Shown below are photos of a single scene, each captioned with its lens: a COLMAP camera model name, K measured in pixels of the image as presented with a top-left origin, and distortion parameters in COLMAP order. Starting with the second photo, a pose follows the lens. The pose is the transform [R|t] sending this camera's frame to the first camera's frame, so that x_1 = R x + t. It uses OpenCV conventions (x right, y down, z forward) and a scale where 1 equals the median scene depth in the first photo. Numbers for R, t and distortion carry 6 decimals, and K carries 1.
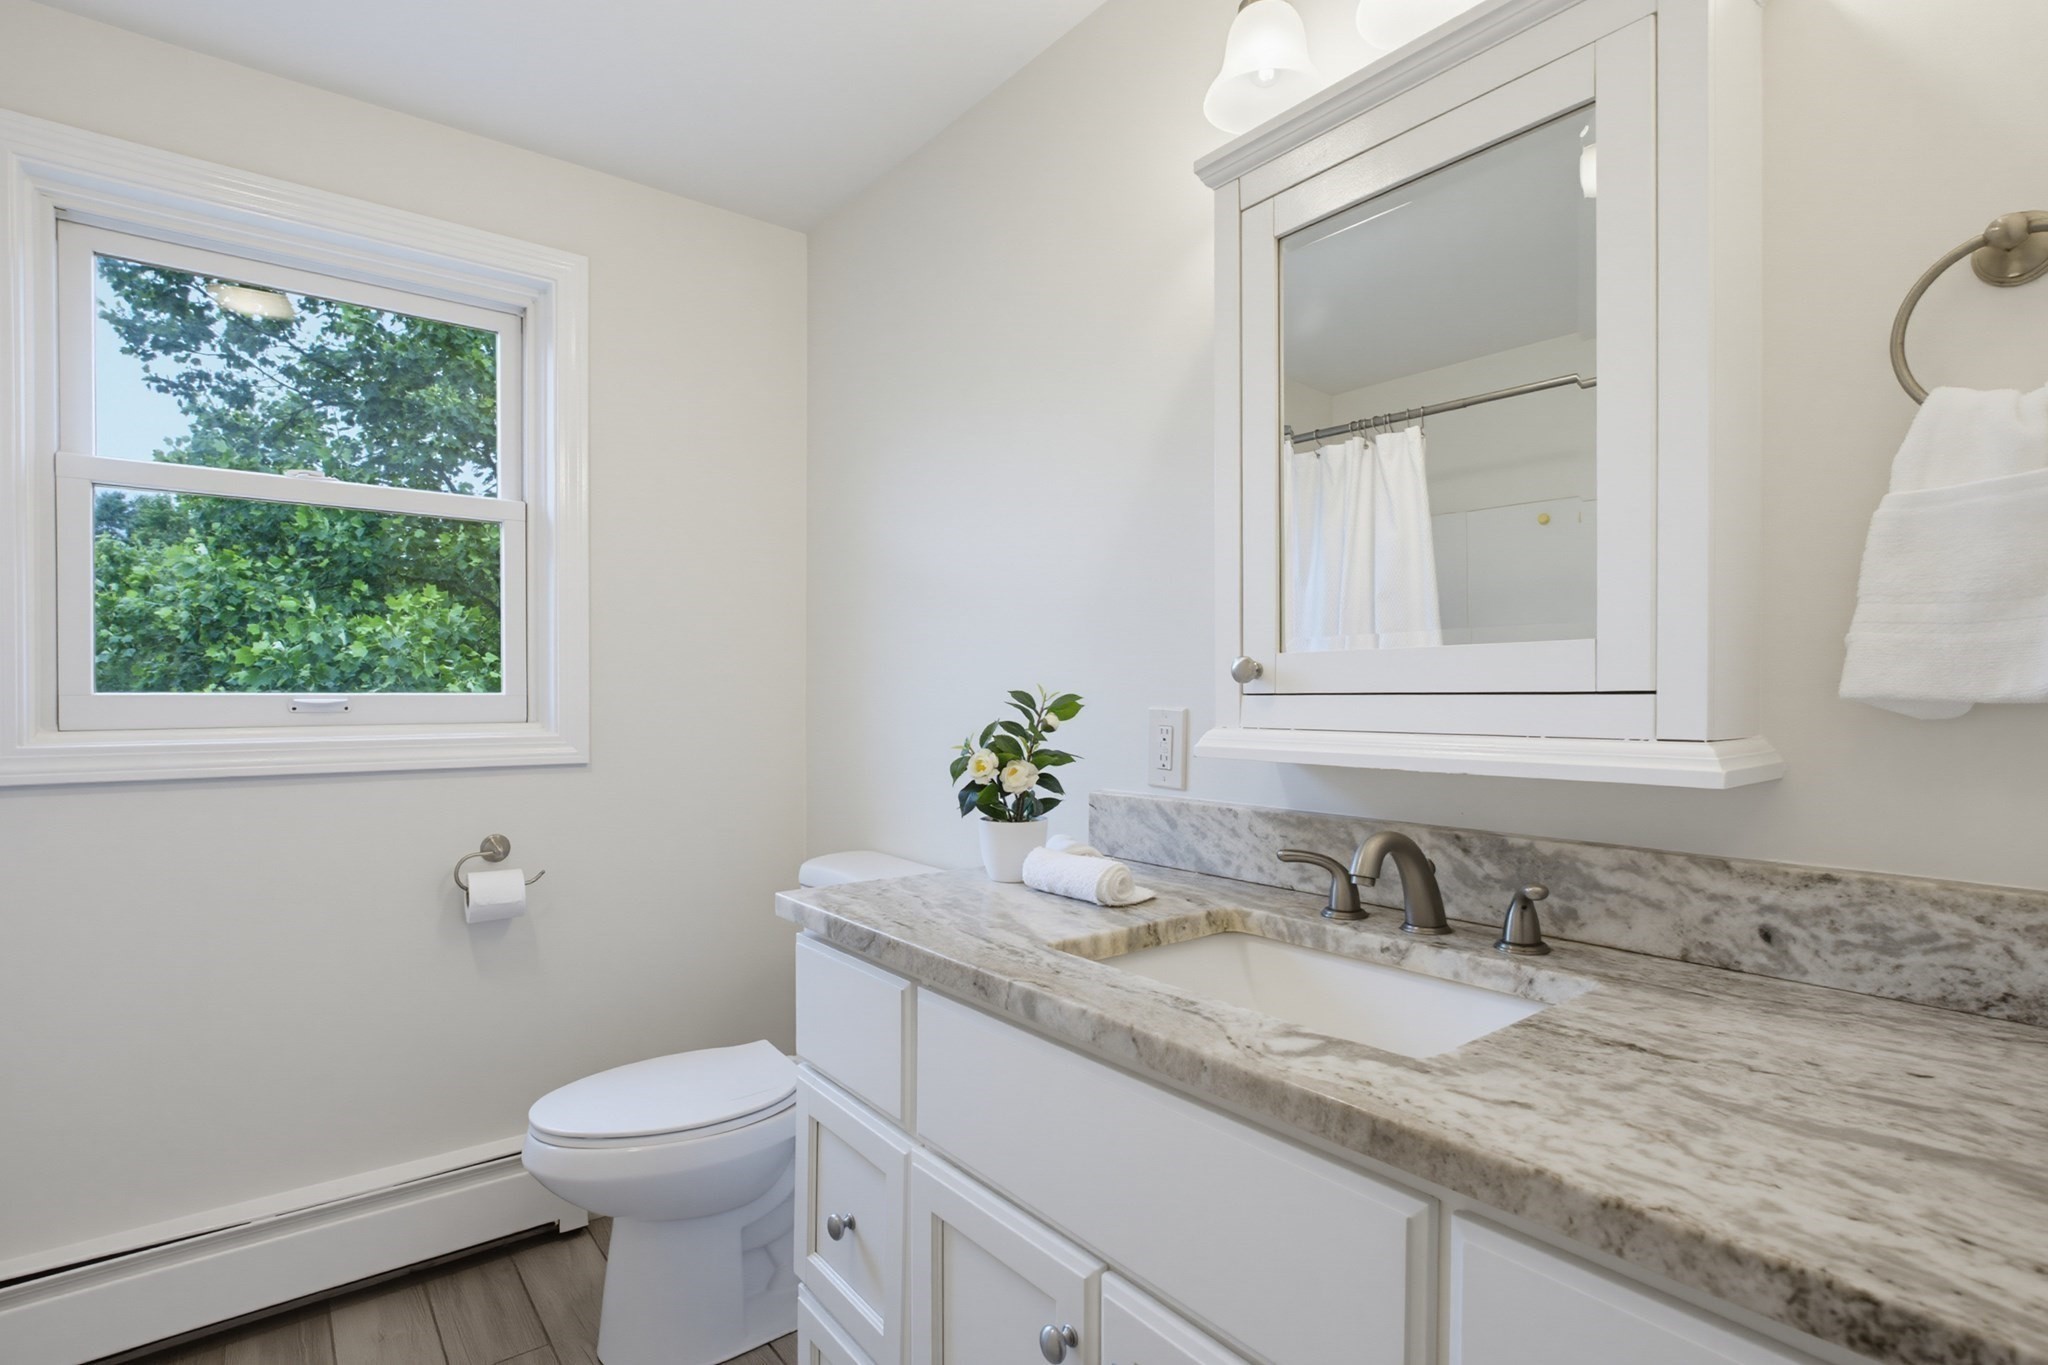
lens RADIAL K [[986.4, 0, 1024.3], [0, 986.4, 692.2], [0, 0, 1]] dist [-0.018823, 0.007625]
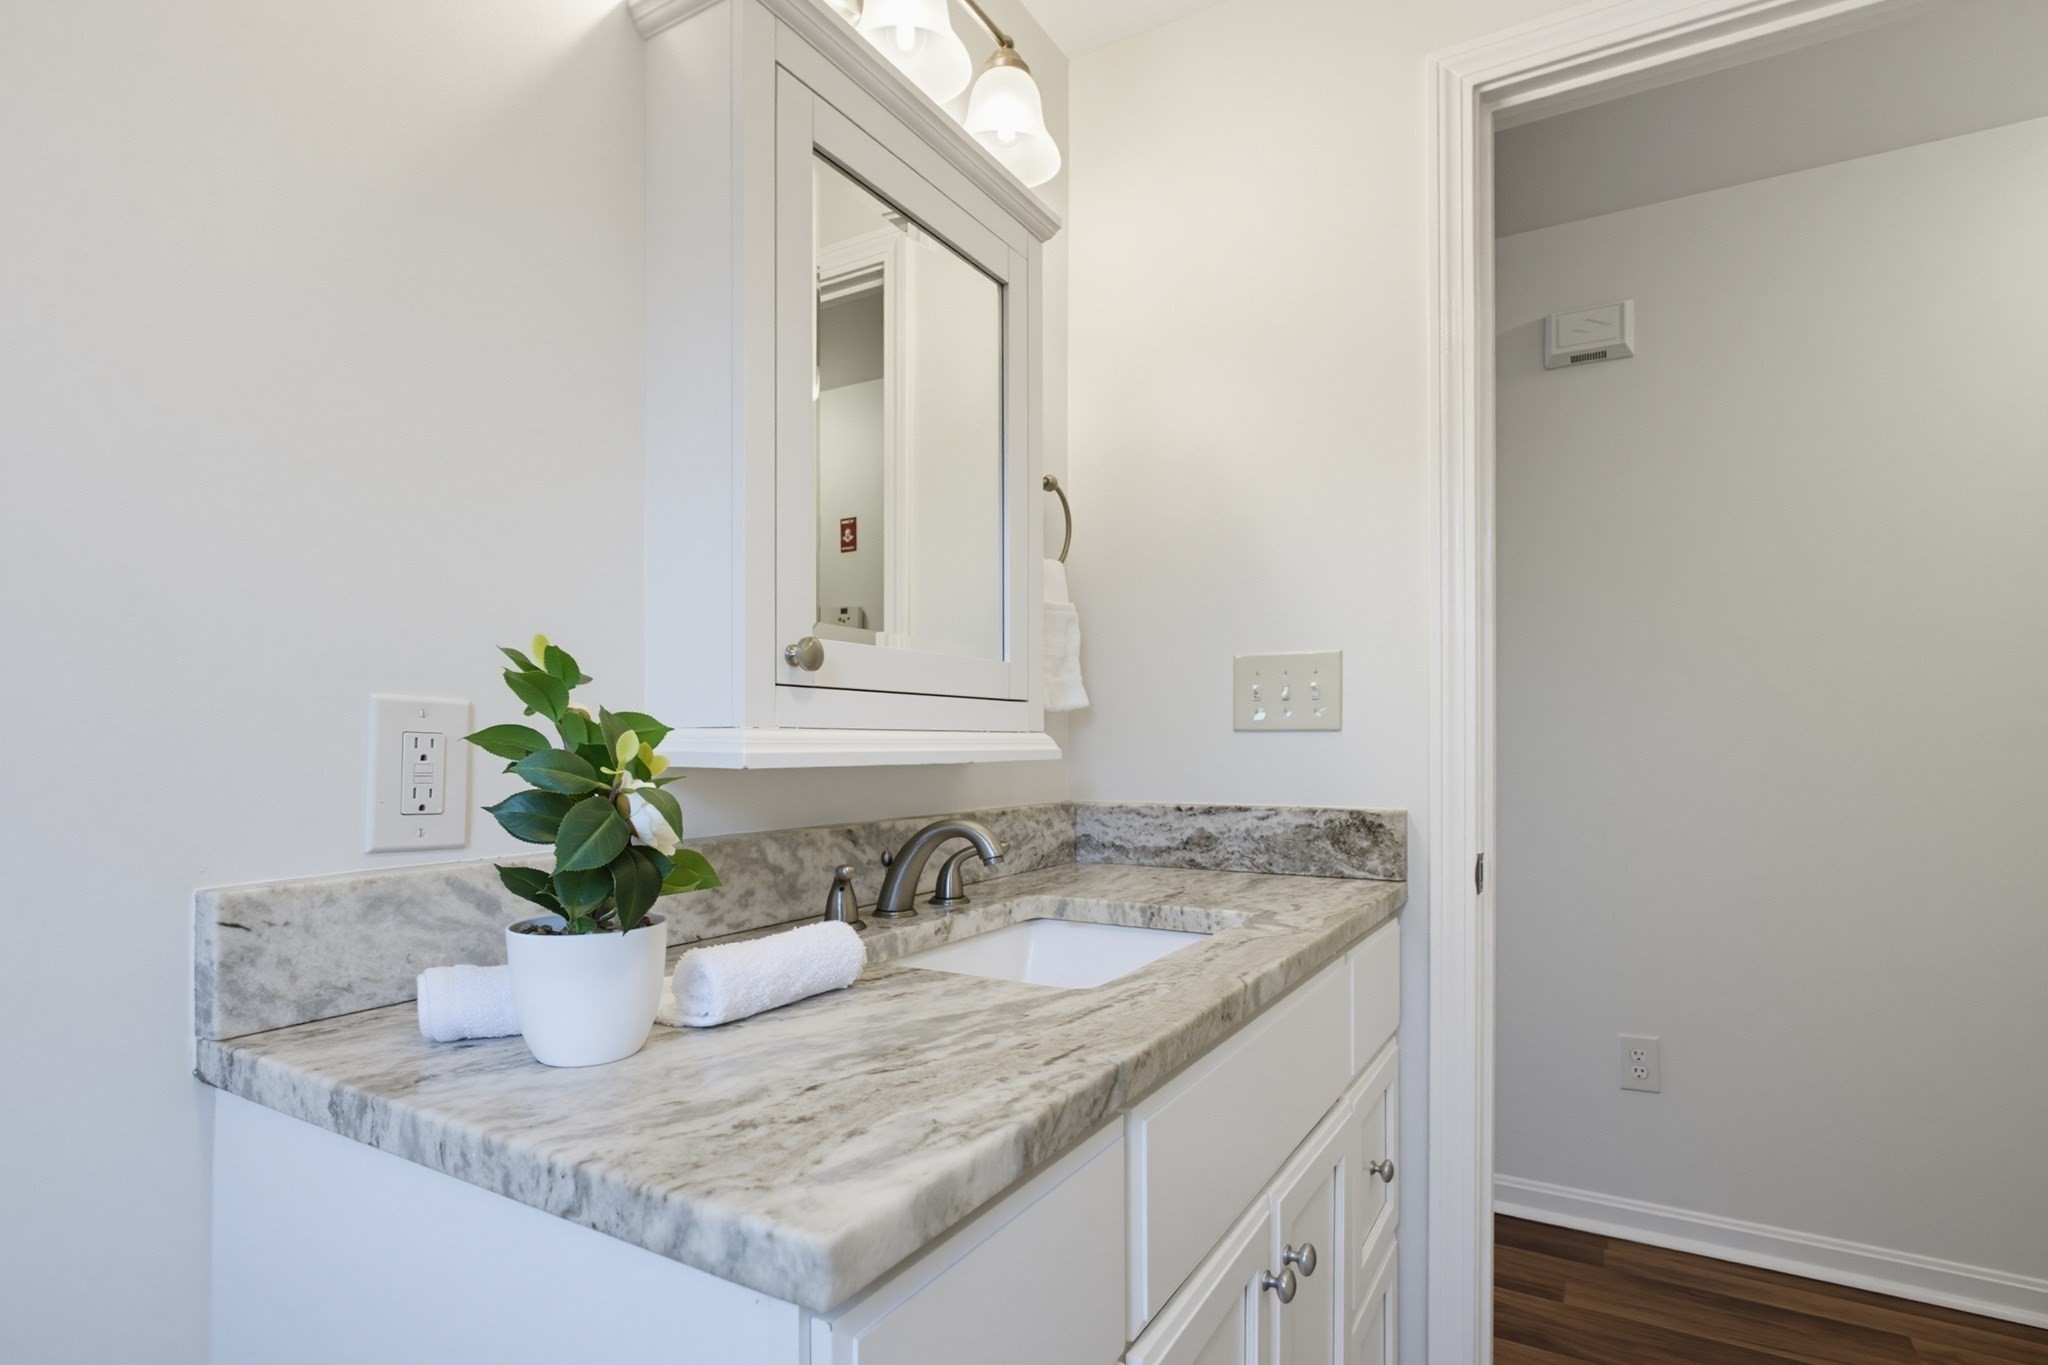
lens RADIAL K [[986.4, 0, 1073.2], [0, 986.4, 737.7], [0, 0, 1]] dist [-0.018823, 0.007625]
pose [[-0.364765, 0.003233, 0.931094, -0.704978], [-0.004426, 0.999977, -0.005206, 0.055412], [-0.931089, -0.006020, -0.364742, 1.277414]]
